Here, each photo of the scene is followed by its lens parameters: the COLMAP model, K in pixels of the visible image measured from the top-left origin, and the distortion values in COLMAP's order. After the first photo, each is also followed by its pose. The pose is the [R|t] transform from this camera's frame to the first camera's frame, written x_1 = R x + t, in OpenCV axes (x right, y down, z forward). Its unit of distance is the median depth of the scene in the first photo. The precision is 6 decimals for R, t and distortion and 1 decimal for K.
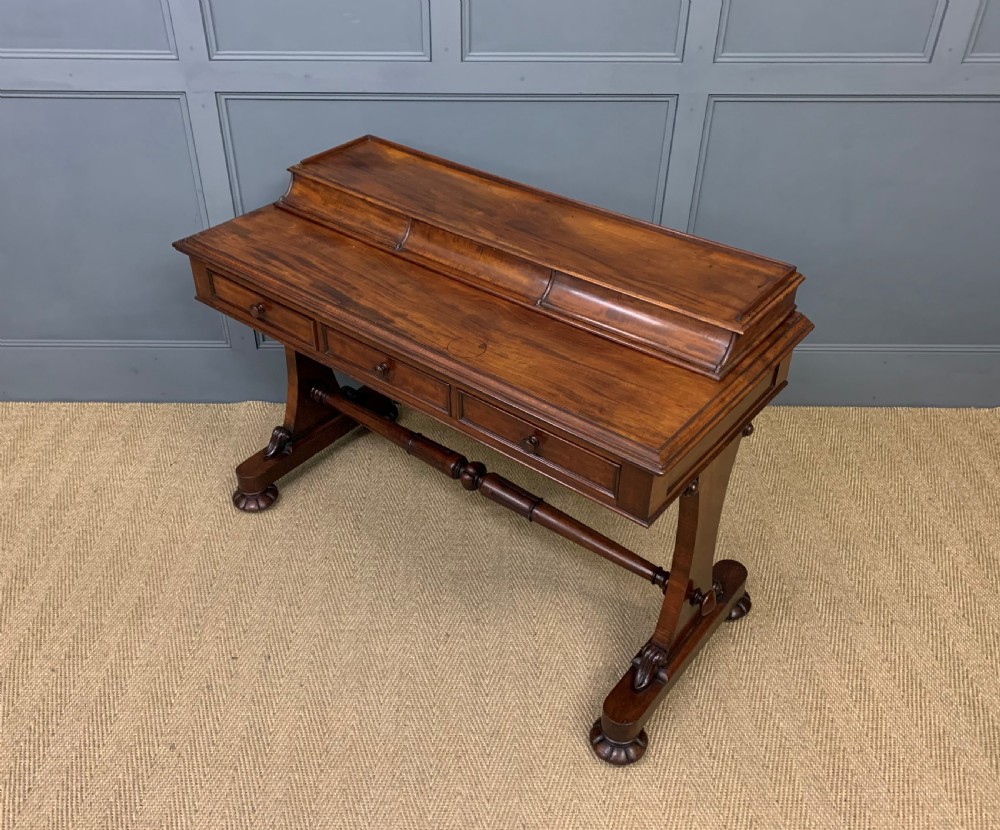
lens RADIAL K [[913.1, 0, 471.6], [0, 913.1, 400.5], [0, 0, 1]] dist [0.000969, 0.027966]
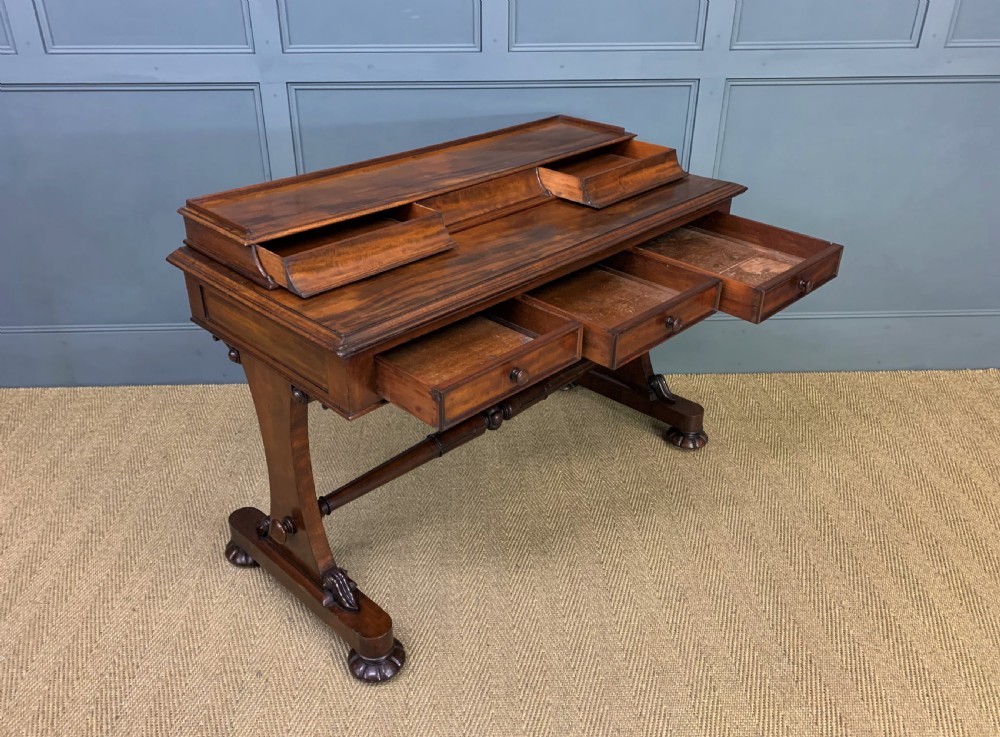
lens RADIAL K [[822.6, 0, 482.2], [0, 822.6, 361.9], [0, 0, 1]] dist [0.010121, 0.010434]
pose [[0.999059, -0.024555, 0.035743, -0.088979], [0.028846, 0.991742, -0.124960, 0.133950], [-0.032380, 0.125874, 0.991518, 0.043310]]
